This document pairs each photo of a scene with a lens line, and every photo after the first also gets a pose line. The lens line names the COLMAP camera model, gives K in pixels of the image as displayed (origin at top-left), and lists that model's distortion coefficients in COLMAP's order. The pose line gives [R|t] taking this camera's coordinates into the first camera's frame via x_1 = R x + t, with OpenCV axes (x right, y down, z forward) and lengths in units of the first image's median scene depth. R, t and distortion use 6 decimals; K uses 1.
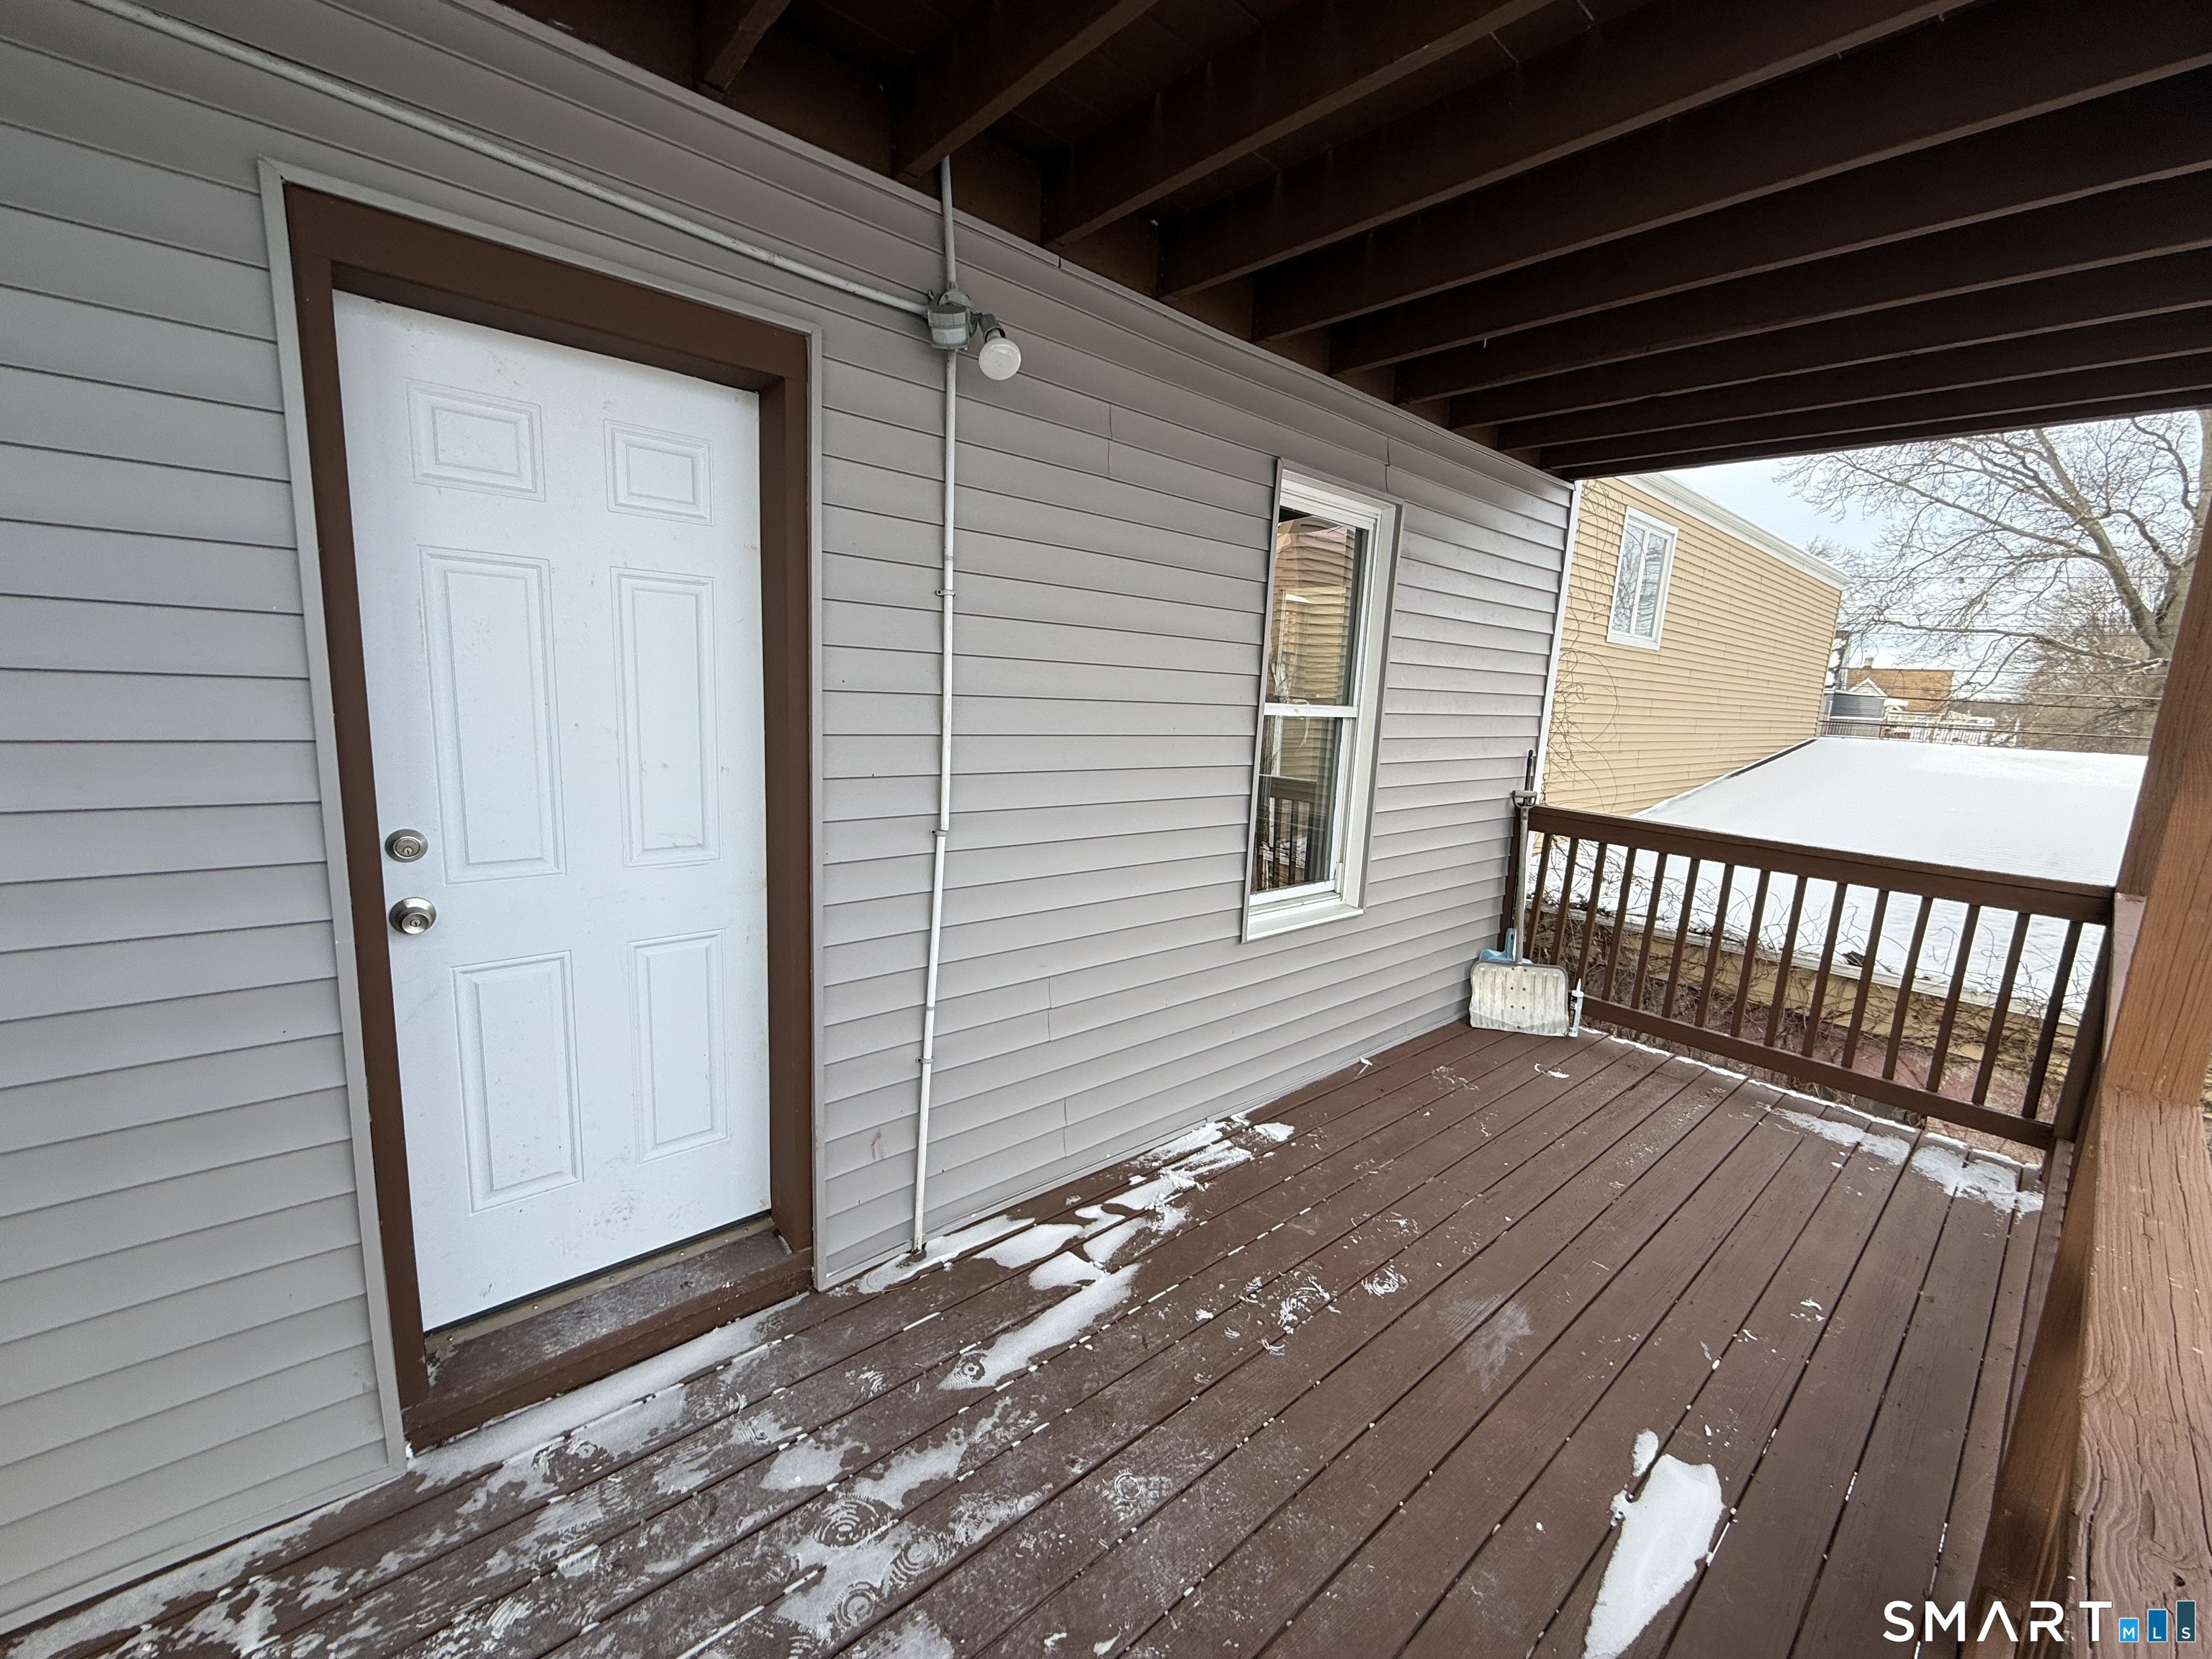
lens RADIAL K [[878.2, 0, 1099.0], [0, 878.2, 830.5], [0, 0, 1]] dist [0.001773, -0.000445]
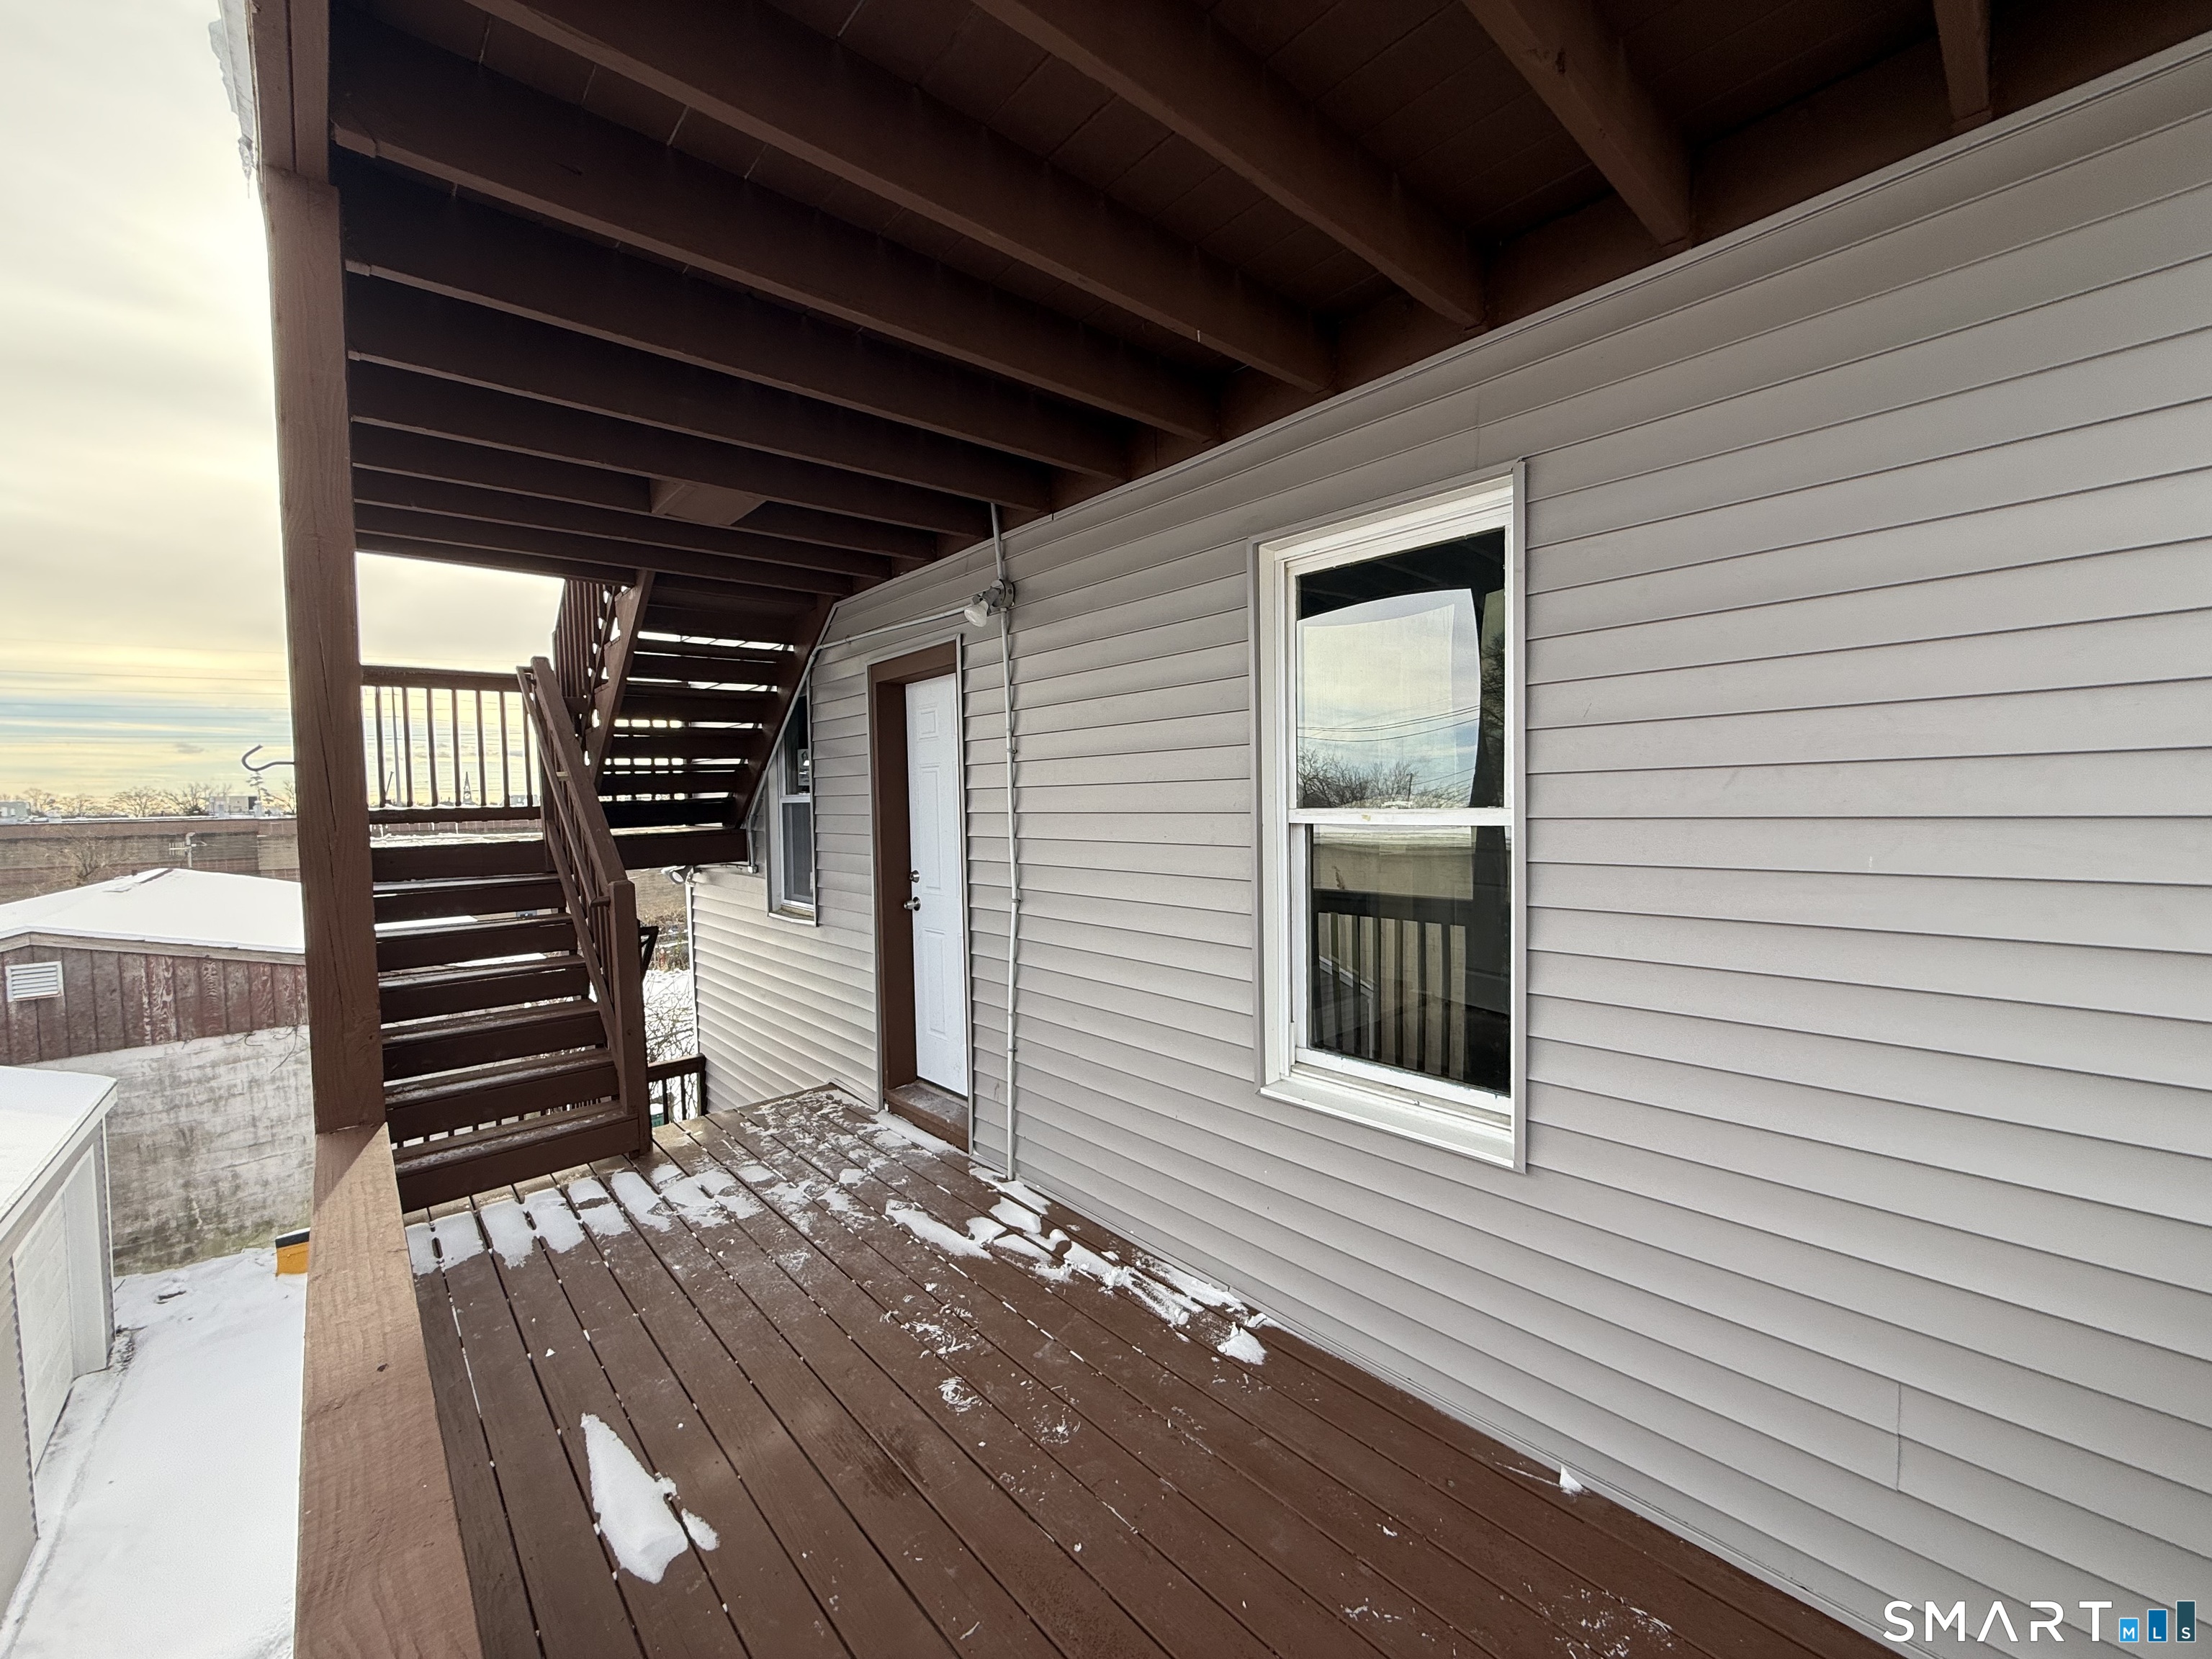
lens RADIAL K [[878.2, 0, 1099.0], [0, 878.2, 830.5], [0, 0, 1]] dist [0.001773, -0.000445]
pose [[0.012929, -0.014897, -0.999805, 1.474294], [-0.146744, 0.989035, -0.016634, -0.122390], [0.989090, 0.146931, 0.010601, 1.186654]]
